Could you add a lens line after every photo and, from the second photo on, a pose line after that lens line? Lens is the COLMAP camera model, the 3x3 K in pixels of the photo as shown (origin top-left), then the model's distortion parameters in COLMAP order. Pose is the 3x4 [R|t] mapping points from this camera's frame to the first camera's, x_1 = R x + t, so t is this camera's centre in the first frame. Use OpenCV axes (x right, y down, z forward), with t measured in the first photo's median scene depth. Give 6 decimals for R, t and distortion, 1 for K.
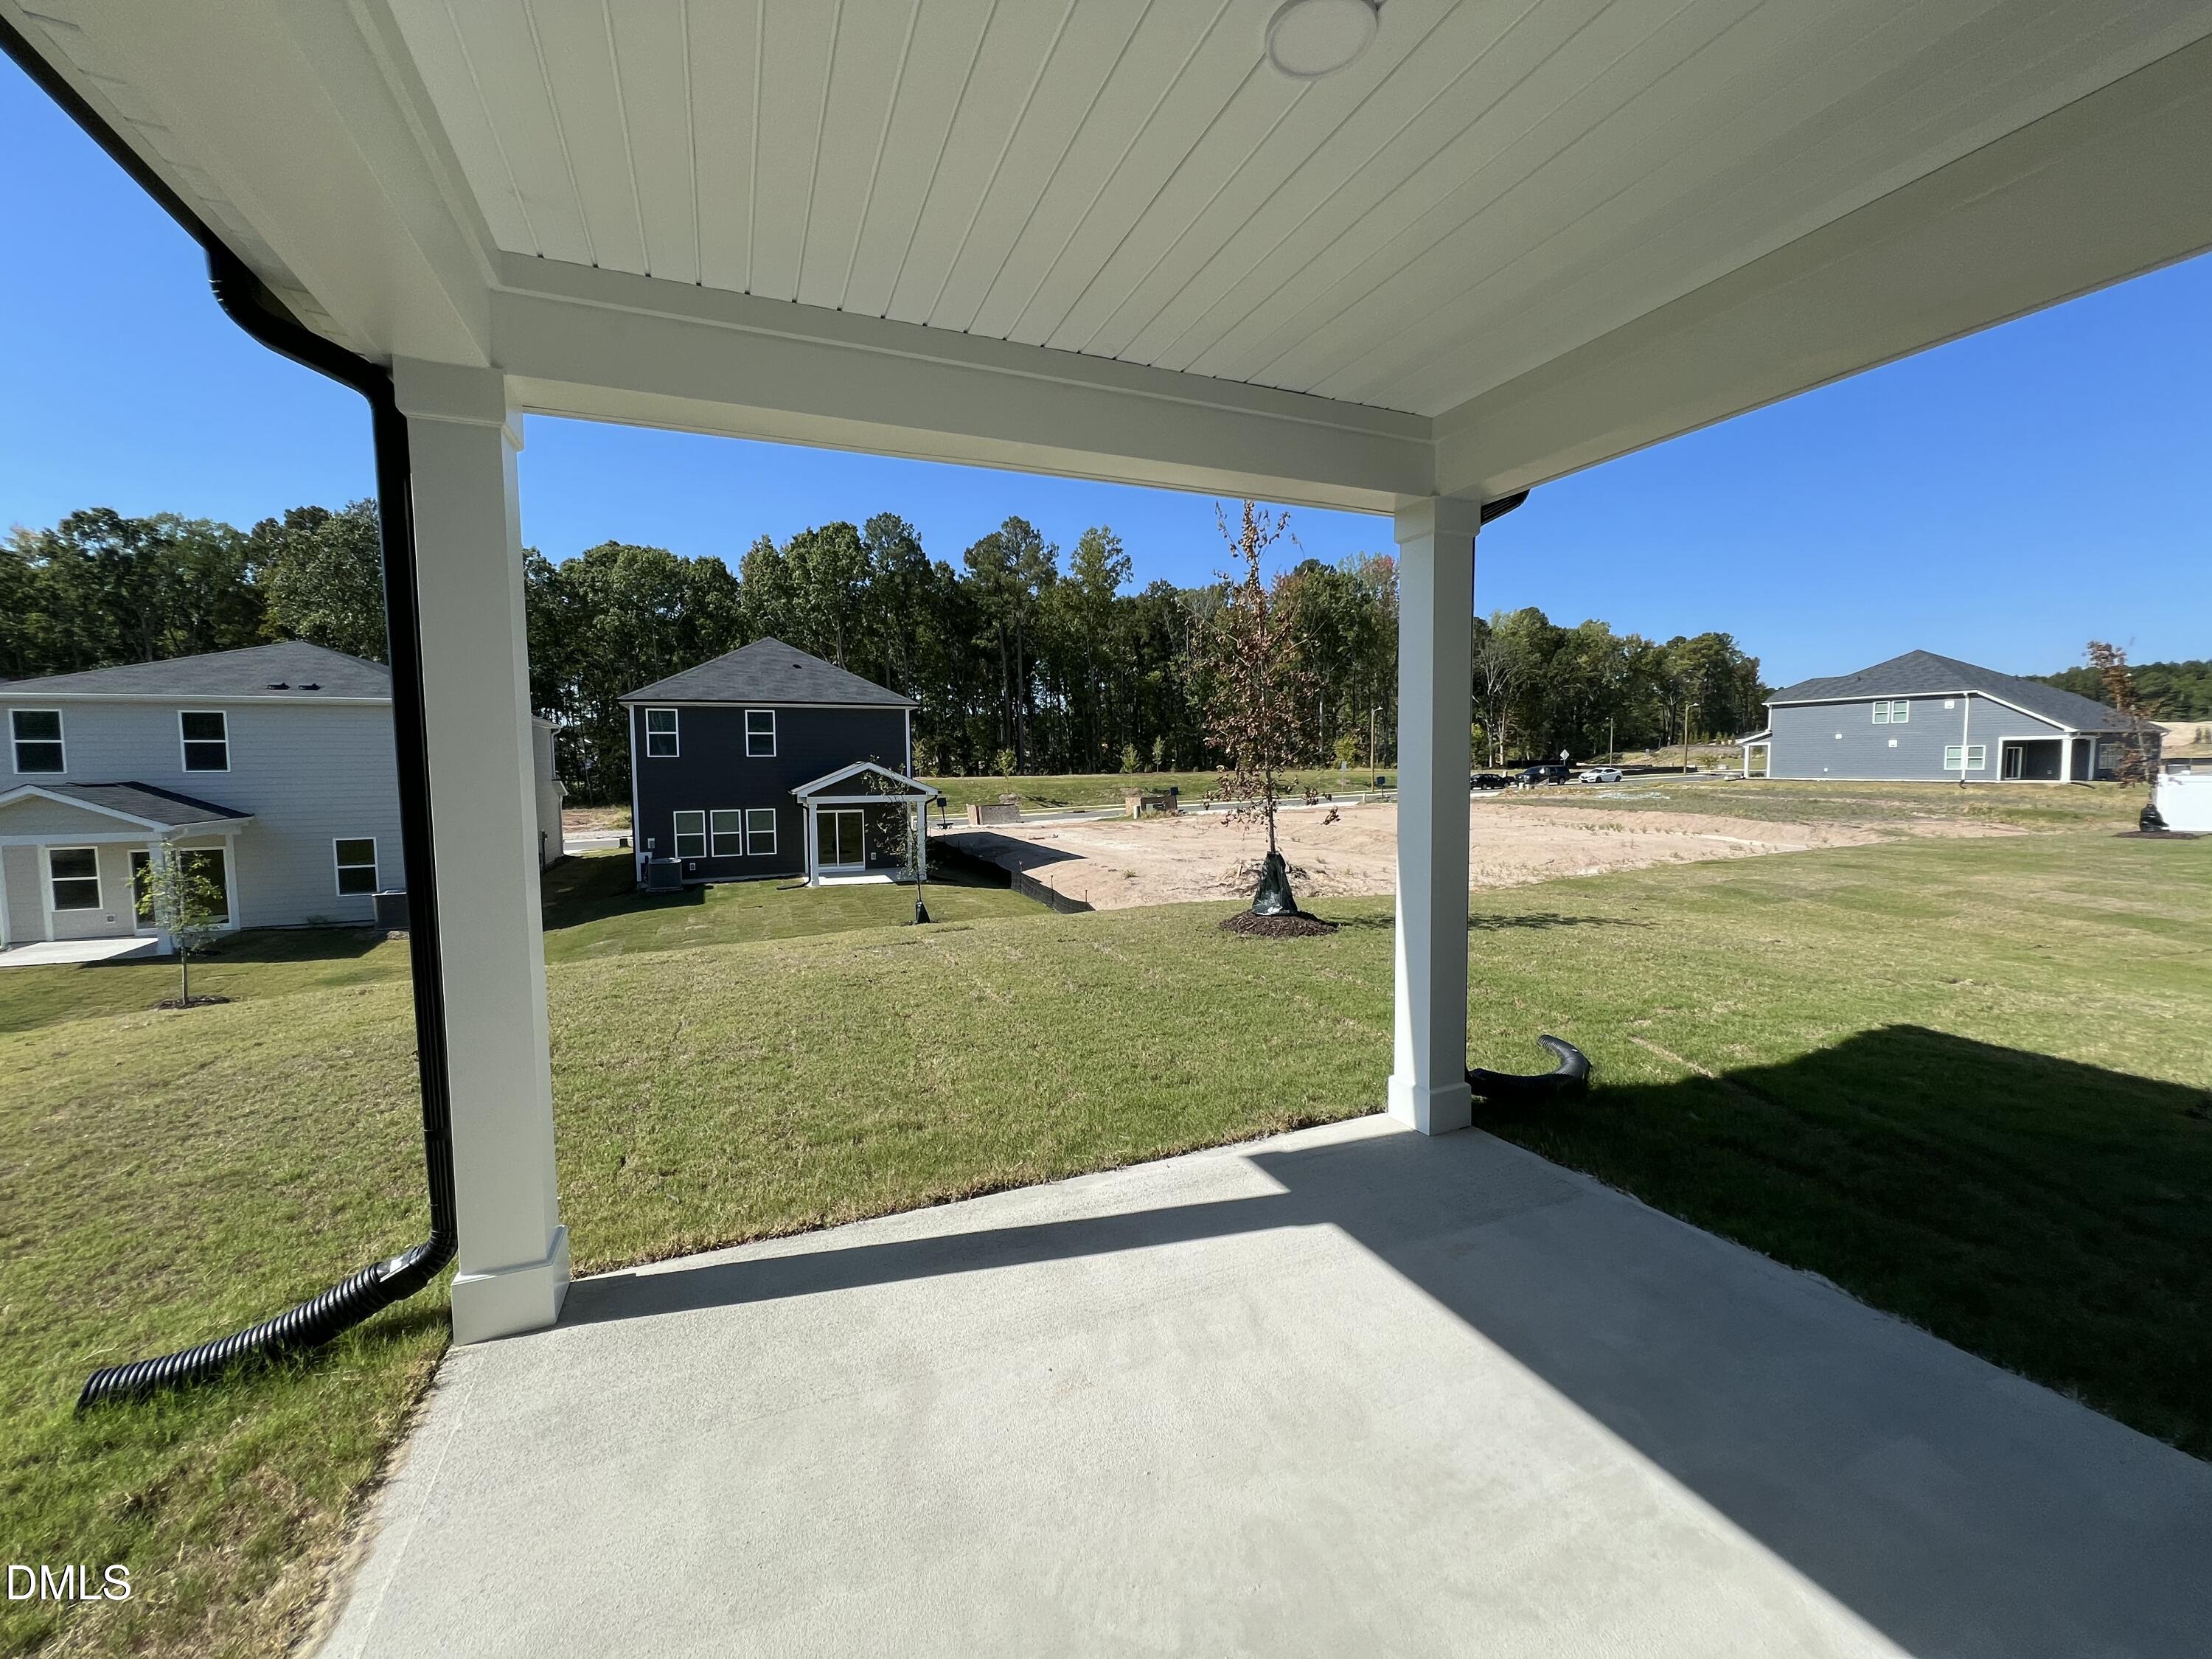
lens RADIAL K [[885.0, 0, 1102.6], [0, 885.0, 825.8], [0, 0, 1]] dist [0.001682, 0.000041]
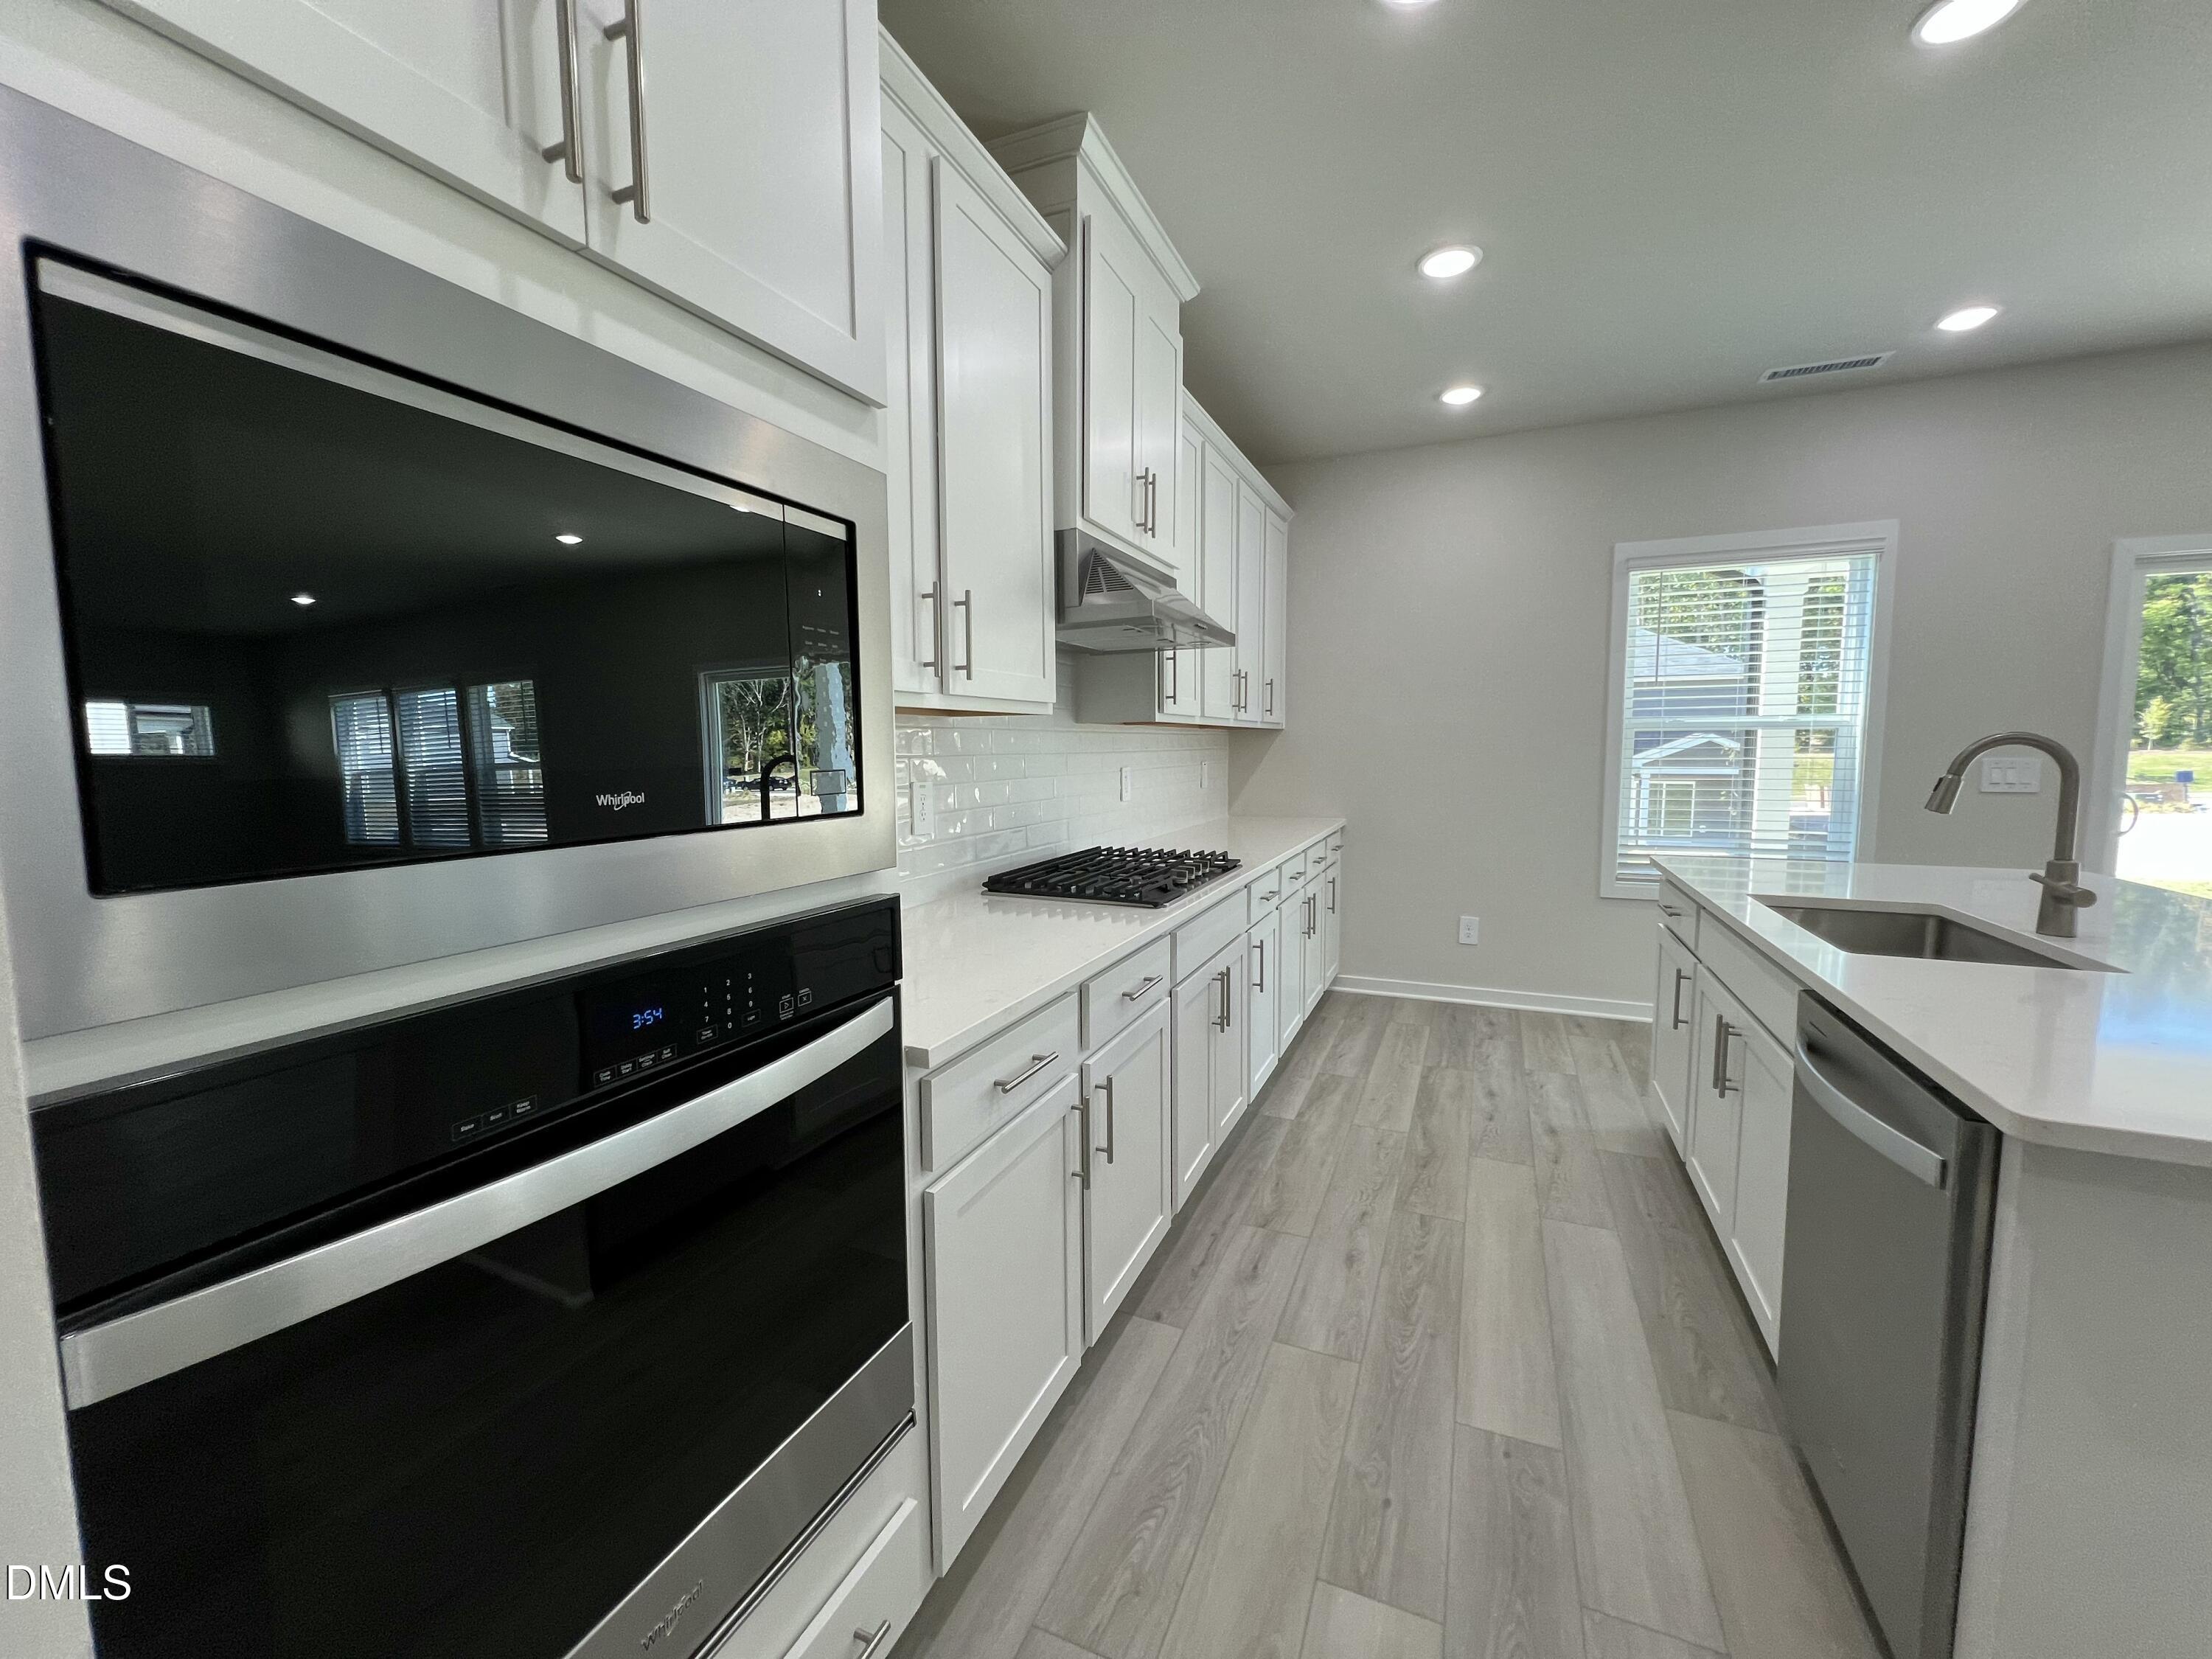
lens RADIAL K [[885.0, 0, 1107.9], [0, 885.0, 823.8], [0, 0, 1]] dist [0.001682, 0.000041]
pose [[0.696232, 0.071673, -0.714229, -0.008704], [-0.052678, 0.997421, 0.048741, 0.009586], [0.715881, 0.003689, 0.698213, -0.111039]]
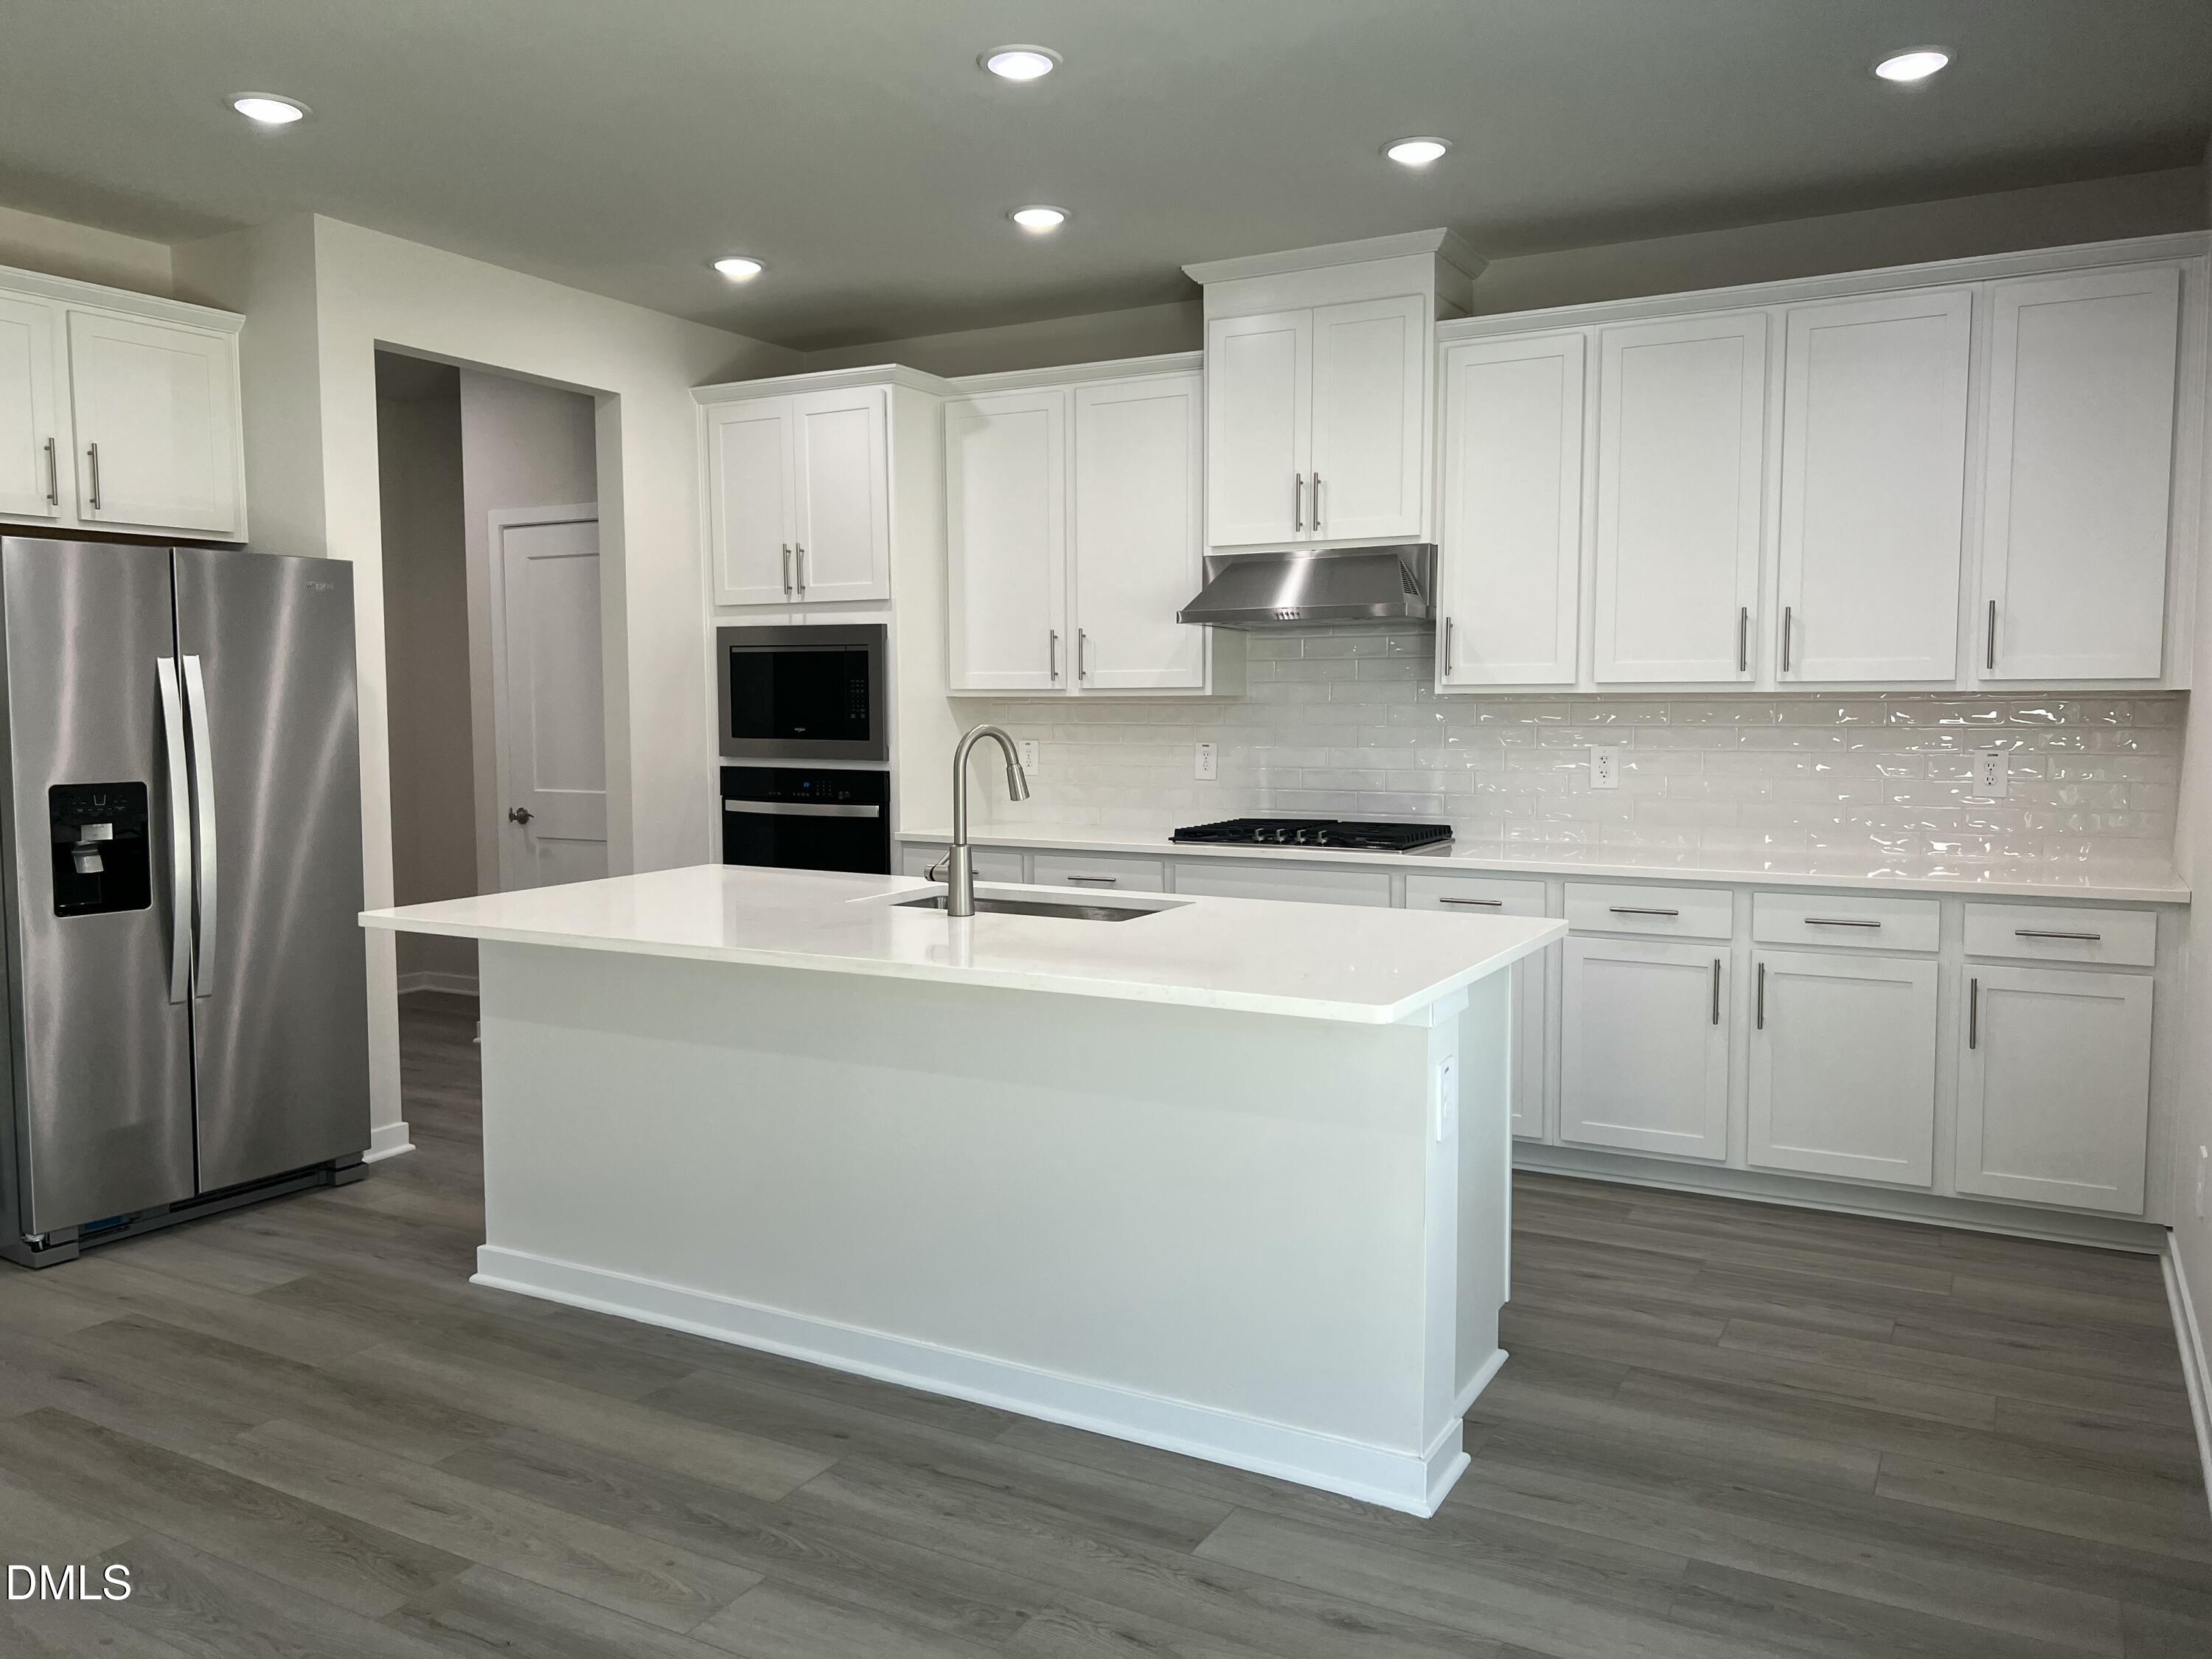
lens RADIAL K [[1666.5, 0, 1107.7], [0, 1666.5, 830.0], [0, 0, 1]] dist [0.044208, 0.002906]
pose [[-0.785309, 0.059625, -0.616226, 0.626248], [-0.032646, 0.989979, 0.137393, -0.138364], [0.618242, 0.128013, -0.775493, 1.656937]]
